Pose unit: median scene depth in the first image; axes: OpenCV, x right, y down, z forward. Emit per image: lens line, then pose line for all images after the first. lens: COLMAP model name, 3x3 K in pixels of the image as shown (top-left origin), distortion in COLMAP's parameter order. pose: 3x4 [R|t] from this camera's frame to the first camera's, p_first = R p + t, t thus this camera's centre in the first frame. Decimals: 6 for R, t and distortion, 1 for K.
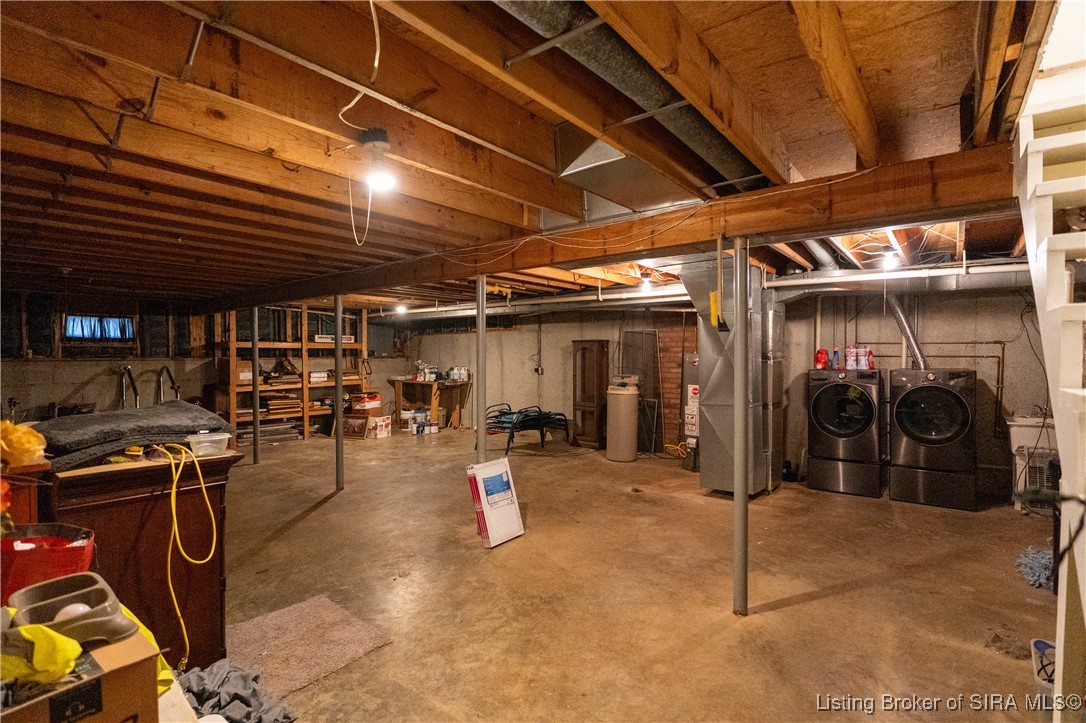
lens RADIAL K [[497.9, 0, 545.5], [0, 497.9, 363.1], [0, 0, 1]] dist [-0.010303, 0.000585]
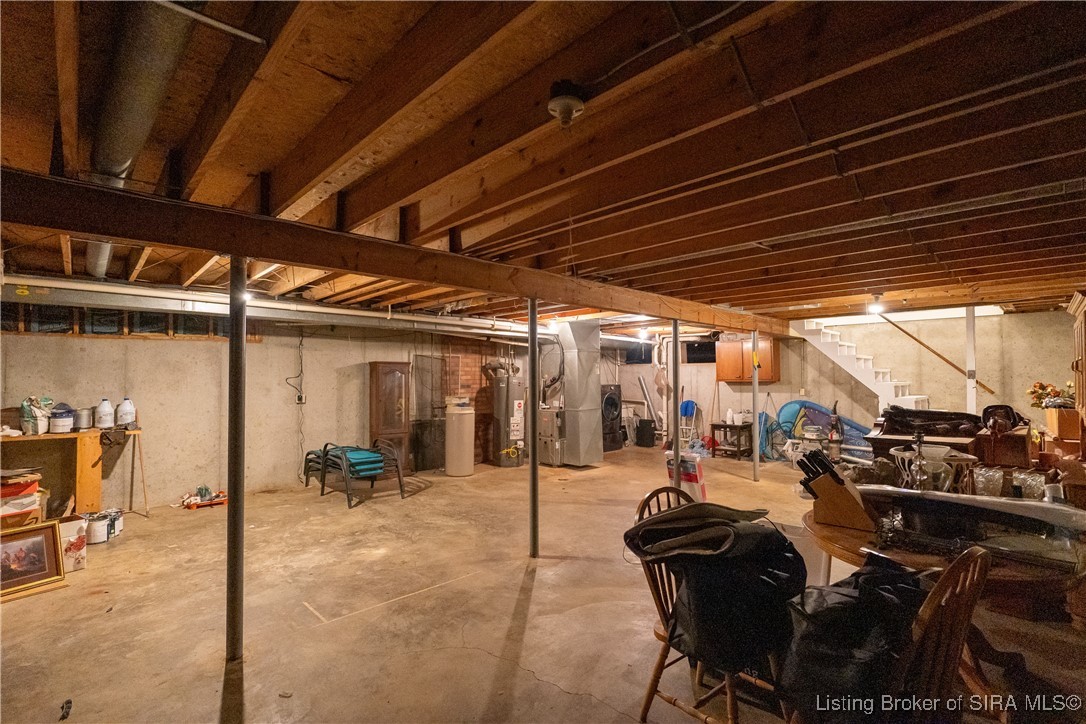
lens RADIAL K [[497.9, 0, 545.5], [0, 497.9, 363.6], [0, 0, 1]] dist [-0.010303, 0.000585]
pose [[0.142304, 0.025534, 0.989494, -1.150624], [0.017414, 0.999448, -0.028295, -0.016953], [-0.989670, 0.021258, 0.141781, 0.846043]]
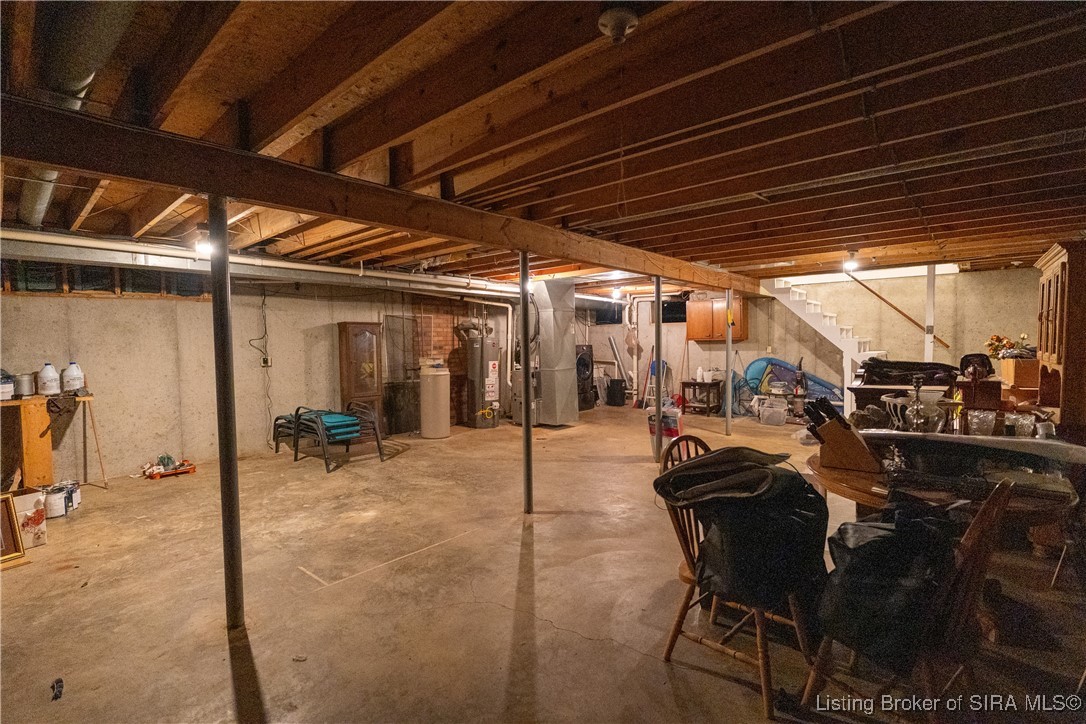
lens RADIAL K [[497.9, 0, 545.5], [0, 497.9, 363.6], [0, 0, 1]] dist [-0.010303, 0.000585]
pose [[0.057388, -0.046876, 0.997251, -1.140474], [0.027419, 0.998594, 0.045361, -0.005455], [-0.997975, 0.024741, 0.058592, 0.900169]]
